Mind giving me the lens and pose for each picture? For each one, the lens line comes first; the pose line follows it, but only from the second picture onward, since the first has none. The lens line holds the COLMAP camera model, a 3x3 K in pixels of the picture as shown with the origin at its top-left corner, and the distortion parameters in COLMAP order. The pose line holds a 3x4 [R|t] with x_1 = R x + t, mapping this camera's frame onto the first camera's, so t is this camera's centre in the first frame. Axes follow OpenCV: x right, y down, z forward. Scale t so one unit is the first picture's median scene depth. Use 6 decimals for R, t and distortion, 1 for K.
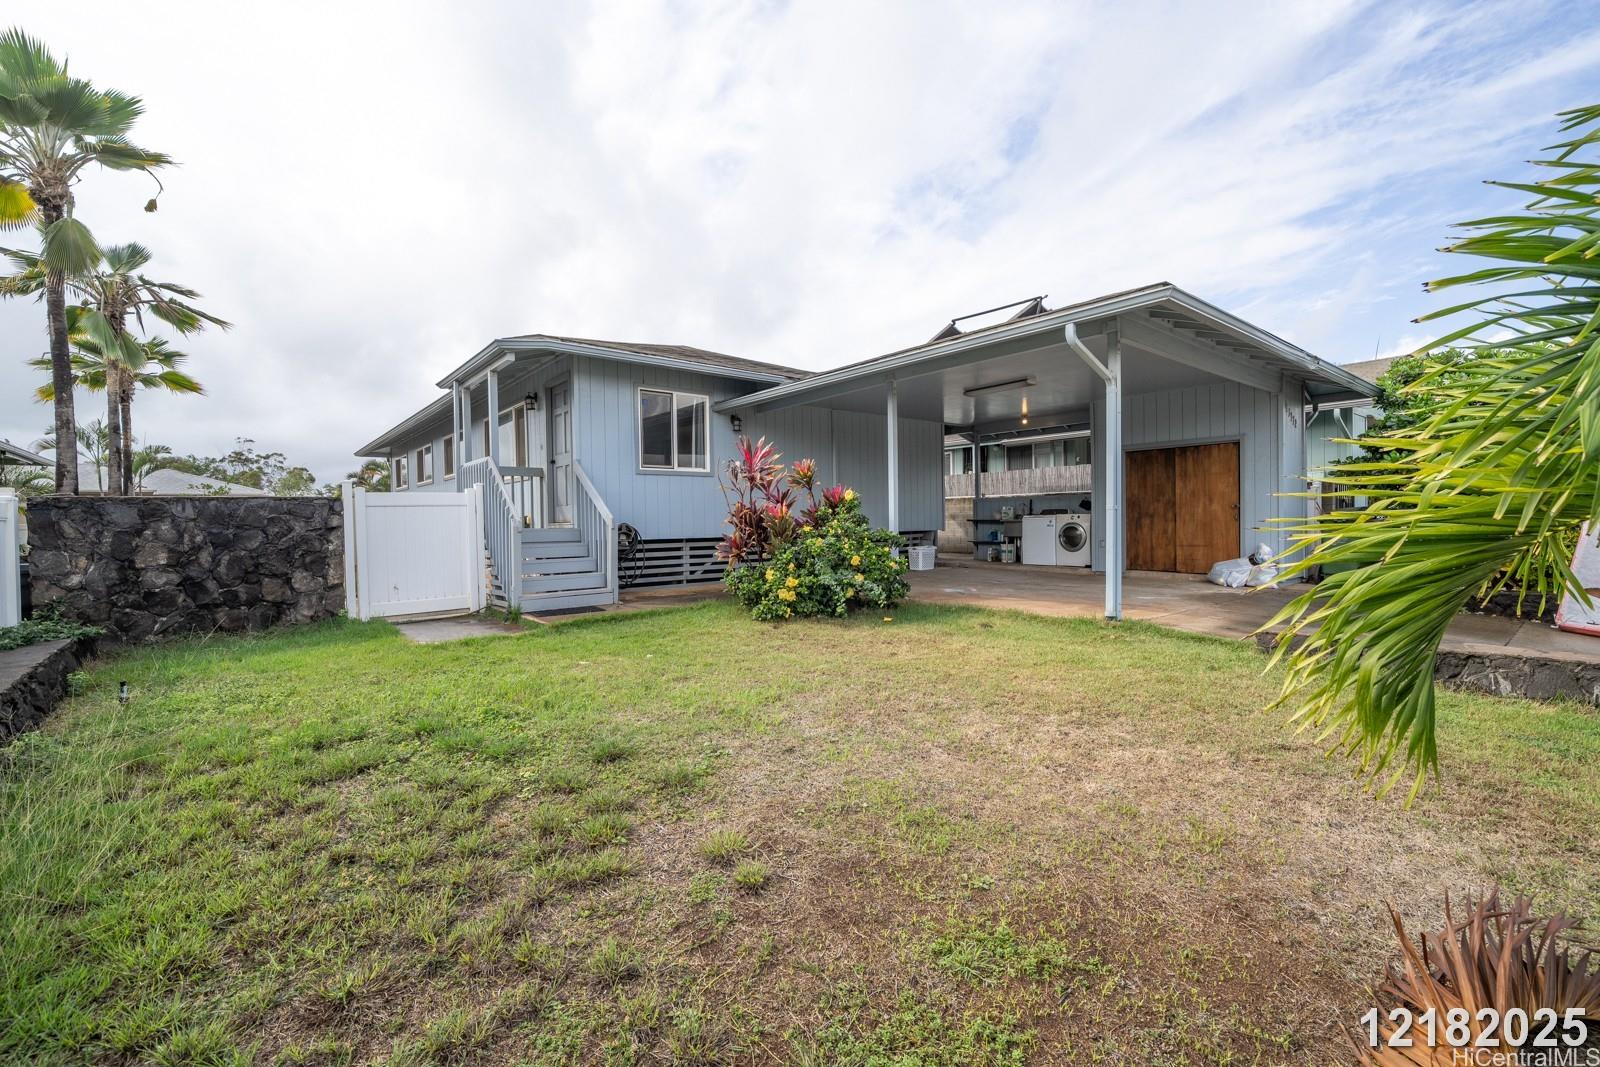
lens RADIAL K [[670.8, 0, 807.6], [0, 670.8, 536.5], [0, 0, 1]] dist [-0.000569, -0.000047]
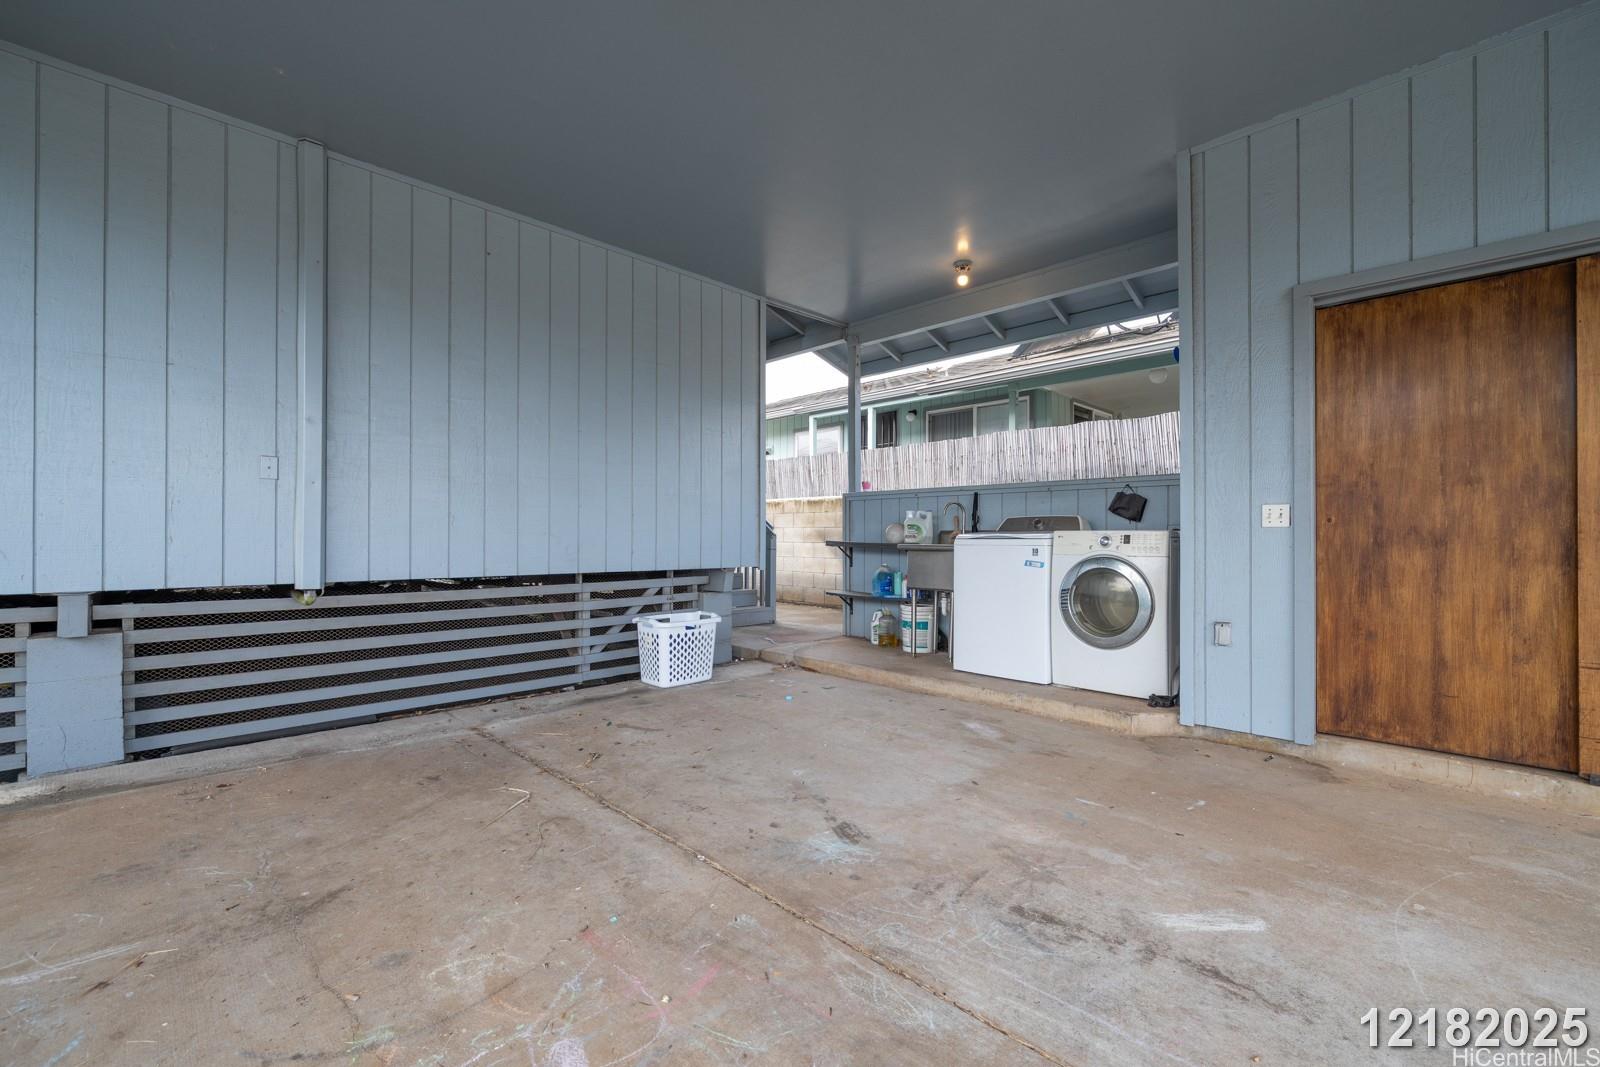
lens RADIAL K [[670.8, 0, 807.6], [0, 670.8, 536.5], [0, 0, 1]] dist [-0.000569, -0.000047]
pose [[0.995575, 0.019768, 0.091871, 0.205254], [-0.016894, 0.999346, -0.031956, -0.016303], [-0.092442, 0.030263, 0.995258, 0.637022]]
